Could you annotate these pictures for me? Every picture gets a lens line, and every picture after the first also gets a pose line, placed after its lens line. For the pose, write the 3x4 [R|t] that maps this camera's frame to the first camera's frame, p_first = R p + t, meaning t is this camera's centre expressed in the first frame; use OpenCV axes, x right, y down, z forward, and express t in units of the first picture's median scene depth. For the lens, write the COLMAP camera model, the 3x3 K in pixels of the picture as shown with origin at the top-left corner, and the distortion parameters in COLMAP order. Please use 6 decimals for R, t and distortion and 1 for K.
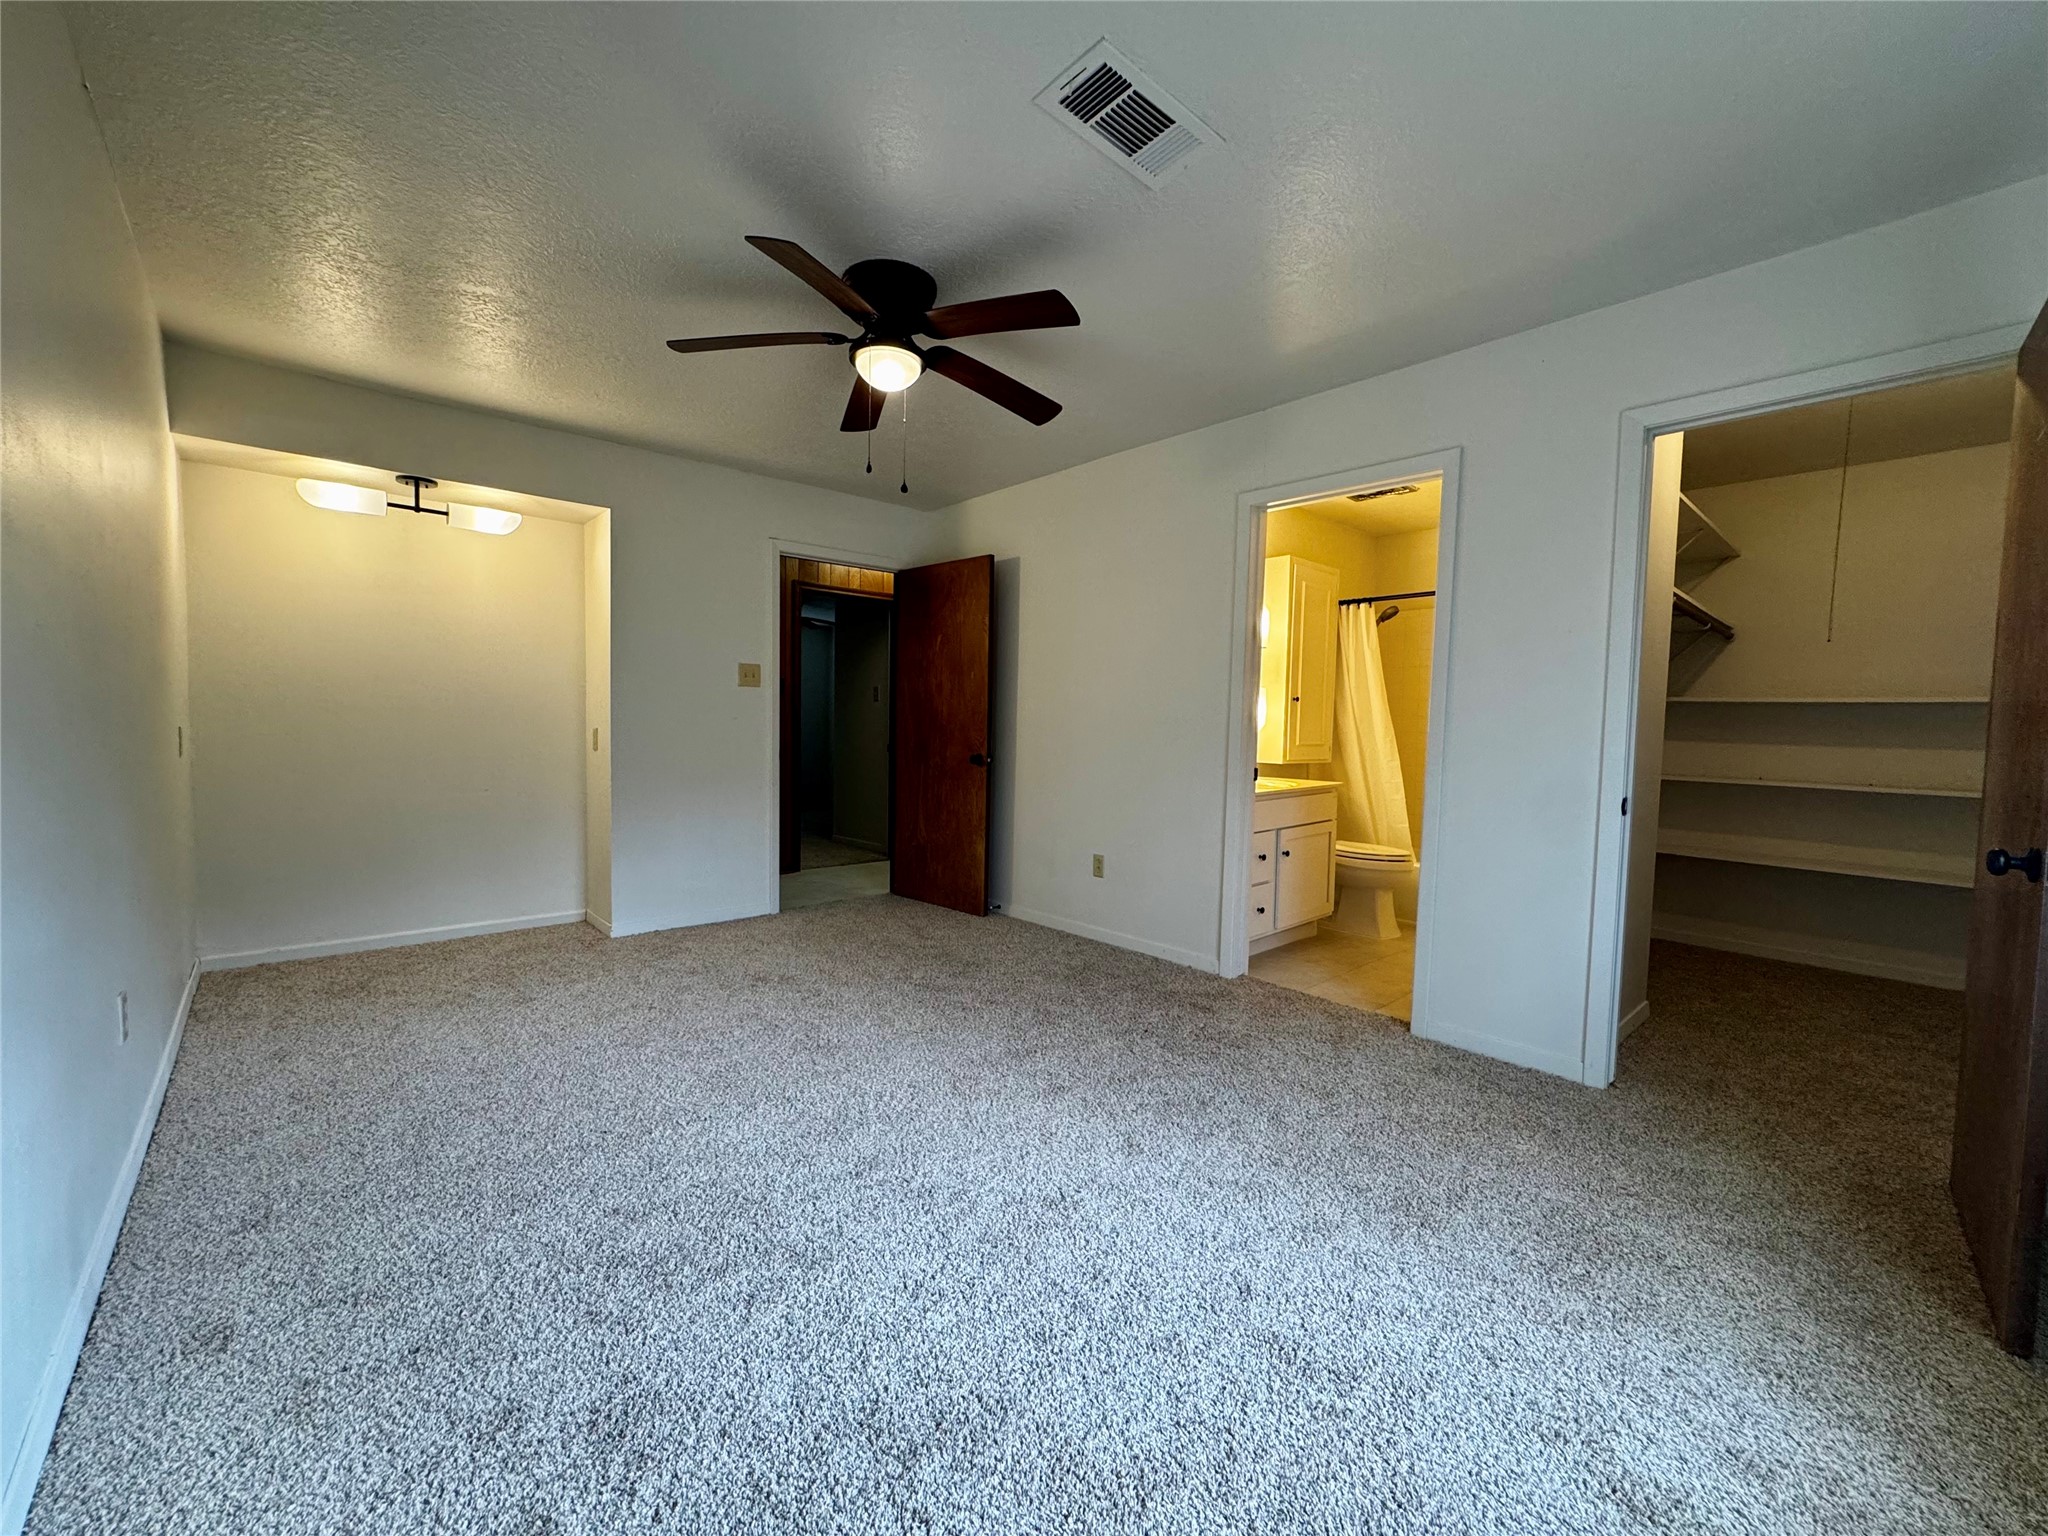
lens RADIAL K [[819.4, 0, 1023.3], [0, 819.4, 759.9], [0, 0, 1]] dist [-0.003515, -0.000037]
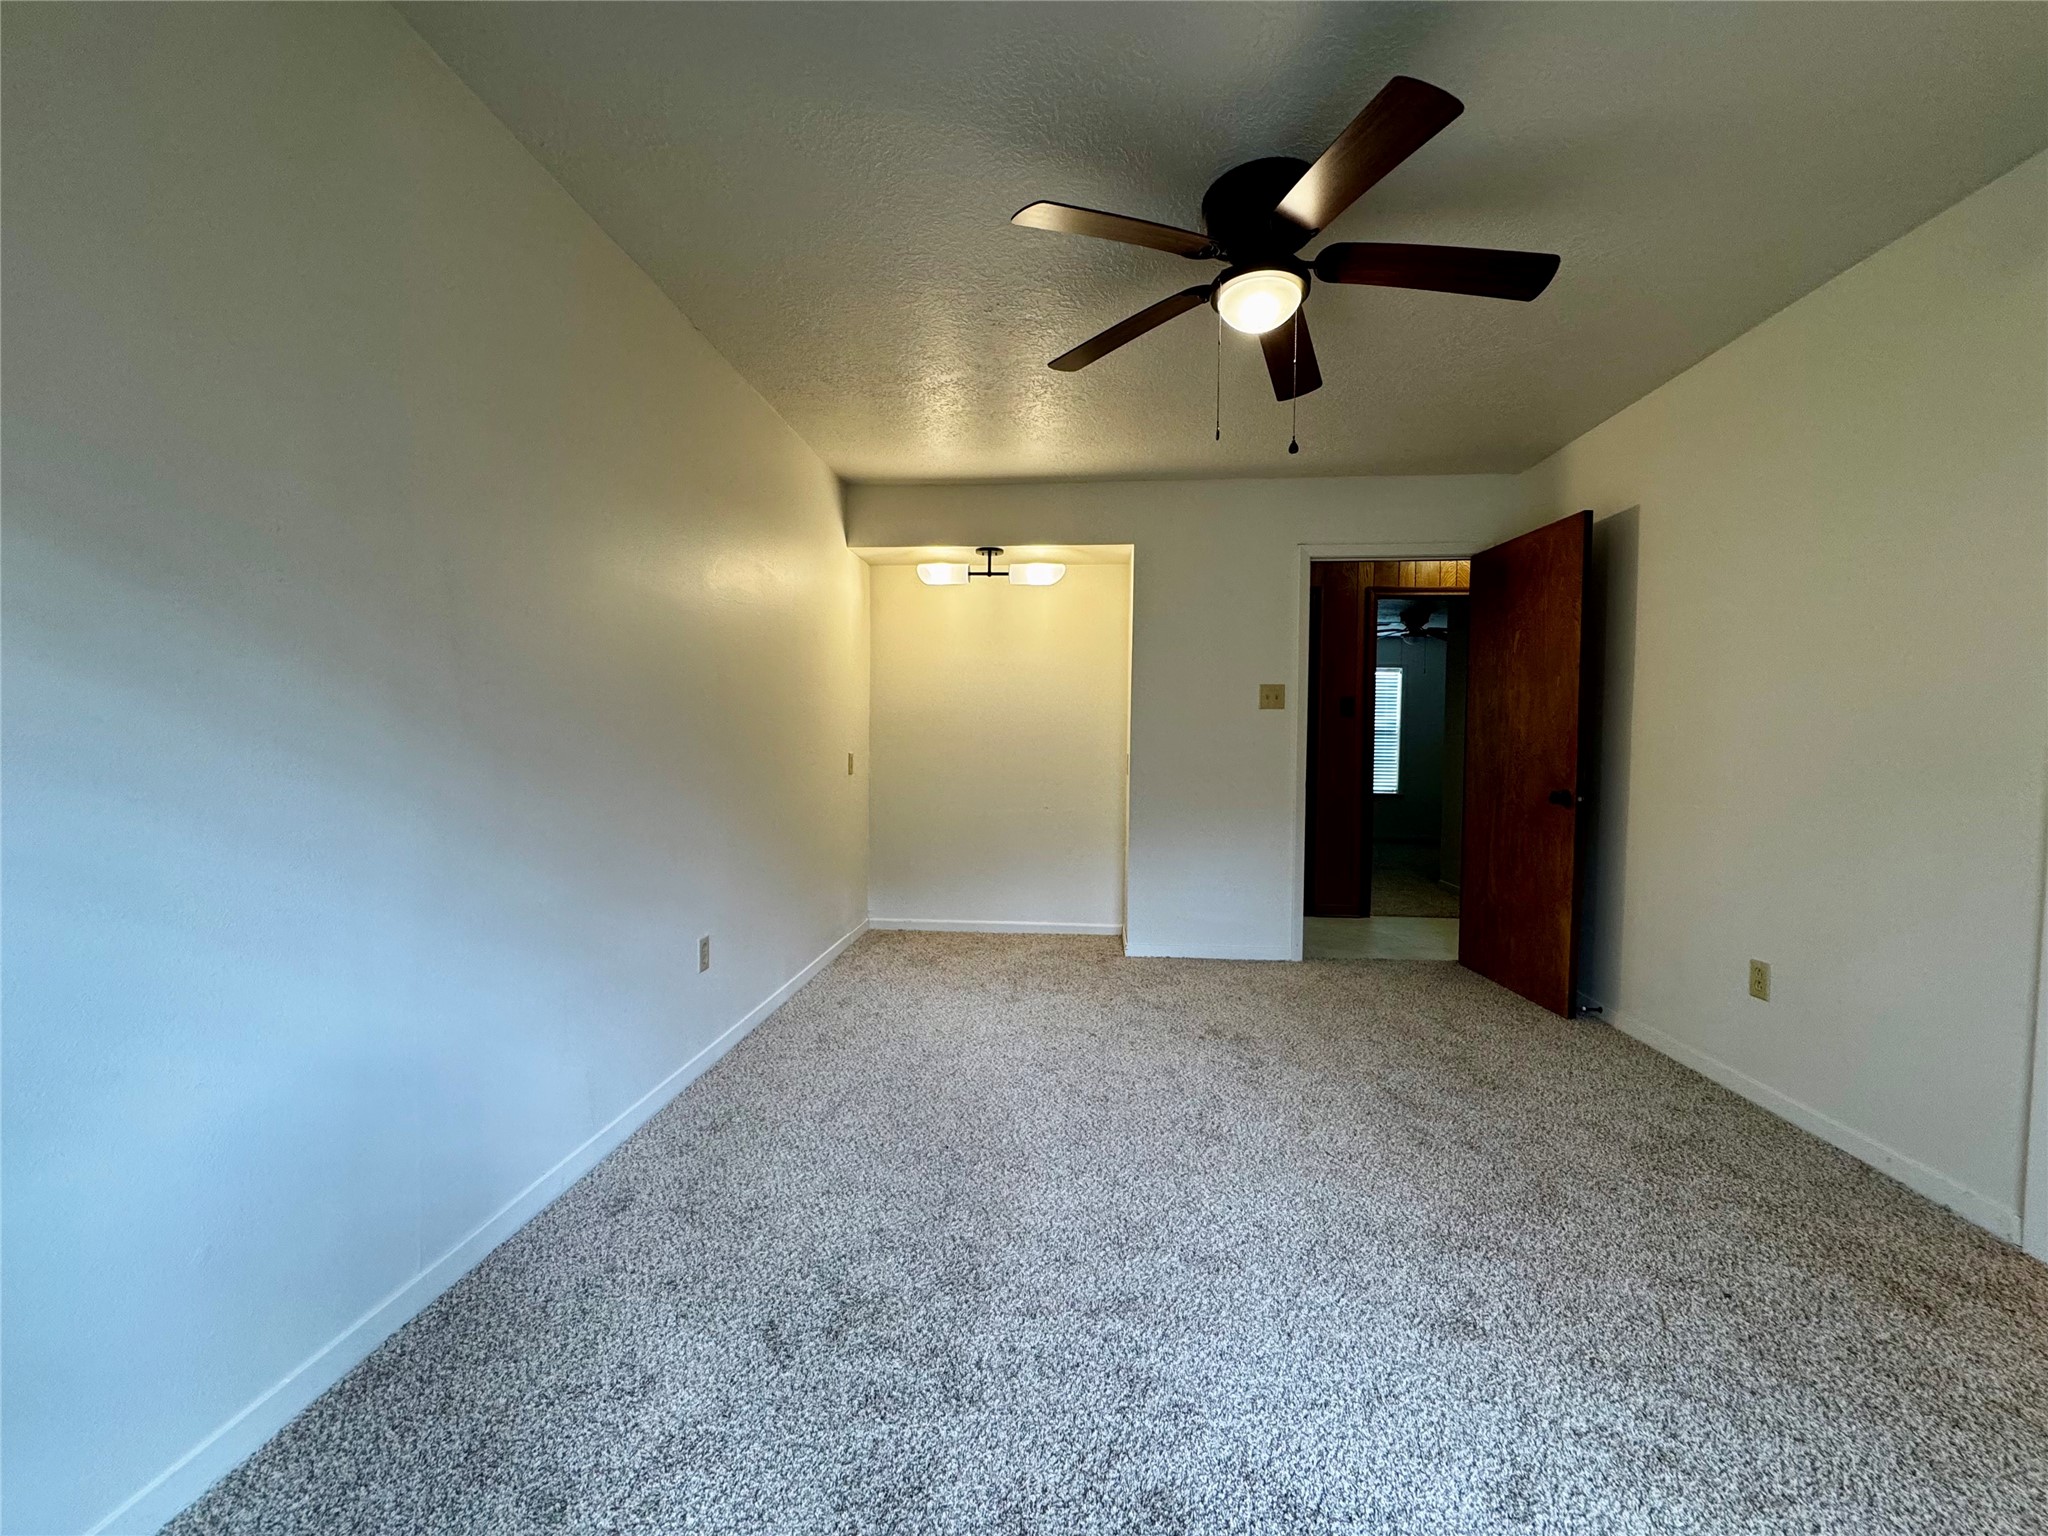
lens RADIAL K [[819.4, 0, 1022.5], [0, 819.4, 760.8], [0, 0, 1]] dist [-0.003515, -0.000037]
pose [[0.689684, 0.006127, -0.724084, 0.176129], [-0.028191, 0.999433, -0.018394, -0.007992], [0.723561, 0.033099, 0.689466, 0.205467]]
